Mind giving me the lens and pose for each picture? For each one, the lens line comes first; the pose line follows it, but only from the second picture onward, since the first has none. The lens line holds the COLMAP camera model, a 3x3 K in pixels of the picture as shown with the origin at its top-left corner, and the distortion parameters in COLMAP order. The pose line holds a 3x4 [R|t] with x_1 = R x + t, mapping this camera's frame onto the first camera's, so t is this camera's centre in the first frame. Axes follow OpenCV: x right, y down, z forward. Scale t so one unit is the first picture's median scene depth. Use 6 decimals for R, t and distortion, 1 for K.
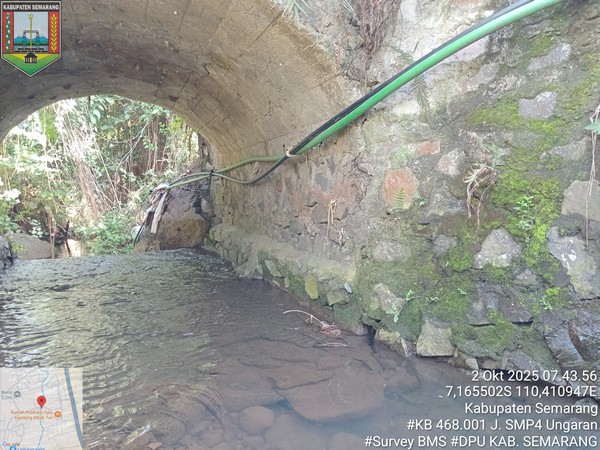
lens RADIAL K [[448.1, 0, 300.0], [0, 448.1, 225.0], [0, 0, 1]] dist [0.078122, -0.161653]
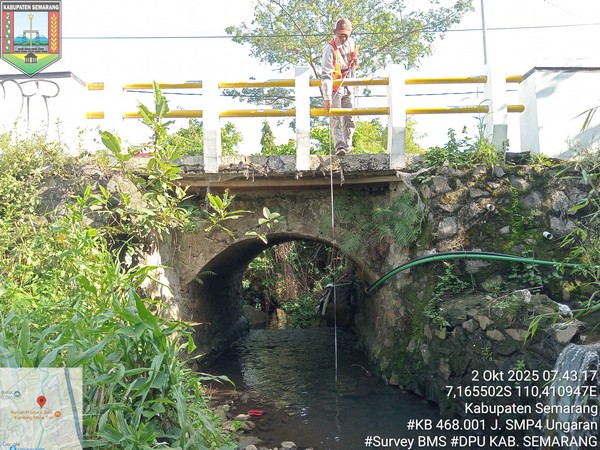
lens RADIAL K [[448.1, 0, 300.0], [0, 448.1, 225.0], [0, 0, 1]] dist [0.078122, -0.161653]
pose [[0.910187, -0.035980, -0.412632, 0.321218], [-0.023209, 0.990224, -0.137538, -0.092467], [0.413547, 0.134762, 0.900454, -0.612084]]
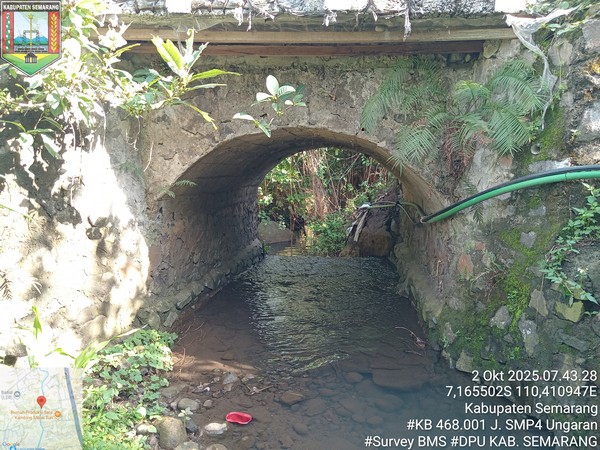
lens RADIAL K [[448.1, 0, 300.0], [0, 448.1, 225.0], [0, 0, 1]] dist [0.078122, -0.161653]
pose [[0.876372, 0.085856, -0.473920, 0.179278], [-0.067549, 0.996168, 0.055557, -0.109476], [0.476874, -0.016676, 0.878814, -0.274276]]
